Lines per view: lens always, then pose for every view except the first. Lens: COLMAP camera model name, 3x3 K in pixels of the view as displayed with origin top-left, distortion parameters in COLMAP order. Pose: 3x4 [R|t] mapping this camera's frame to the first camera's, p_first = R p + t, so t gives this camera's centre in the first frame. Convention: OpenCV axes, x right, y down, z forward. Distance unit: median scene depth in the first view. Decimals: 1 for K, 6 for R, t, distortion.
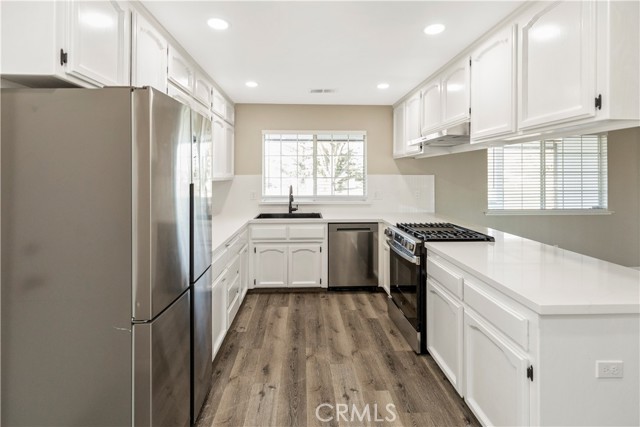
lens RADIAL K [[301.6, 0, 324.0], [0, 301.6, 173.9], [0, 0, 1]] dist [0.007962, -0.000033]
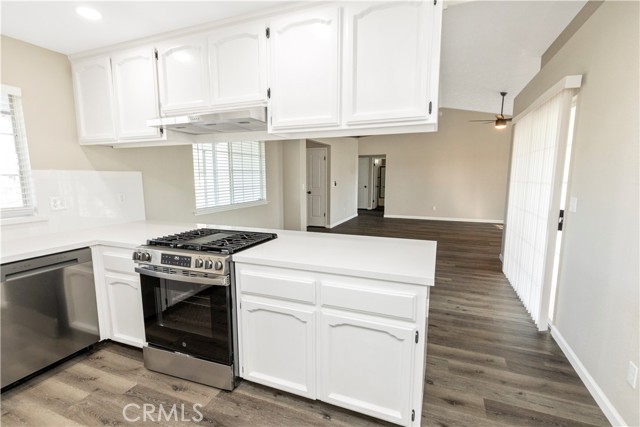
lens RADIAL K [[301.6, 0, 313.5], [0, 301.6, 218.4], [0, 0, 1]] dist [0.007962, -0.000033]
pose [[0.441533, -0.126795, 0.888241, -0.172605], [-0.002213, 0.989808, 0.142394, 0.012945], [-0.897242, -0.064837, 0.436753, 0.319924]]
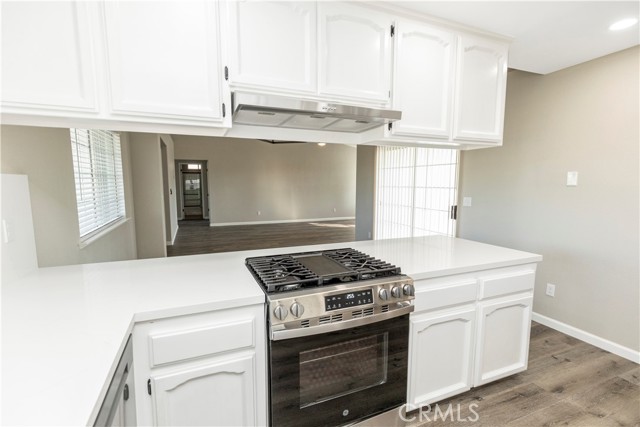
lens RADIAL K [[301.6, 0, 317.8], [0, 301.6, 219.1], [0, 0, 1]] dist [0.007962, -0.000033]
pose [[-0.310282, -0.116662, 0.943459, -0.158495], [-0.006881, 0.992691, 0.120487, 0.012591], [-0.950620, 0.030893, -0.308817, 0.936203]]
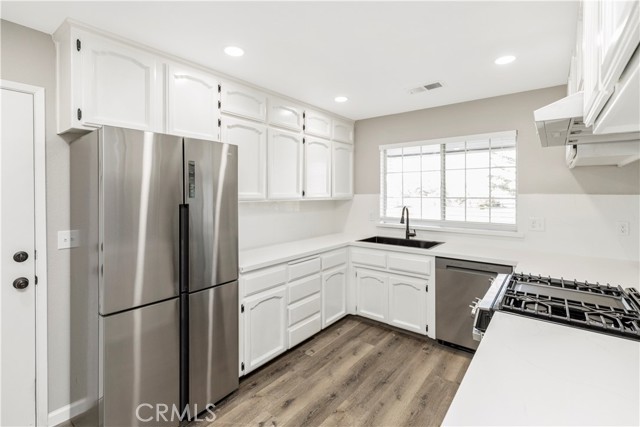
lens RADIAL K [[301.6, 0, 323.9], [0, 301.6, 192.3], [0, 0, 1]] dist [0.007962, -0.000033]
pose [[0.752843, -0.004582, -0.658184, 0.316006], [0.004794, 0.999987, -0.001479, -0.002471], [0.658183, -0.002042, 0.752855, 0.226809]]
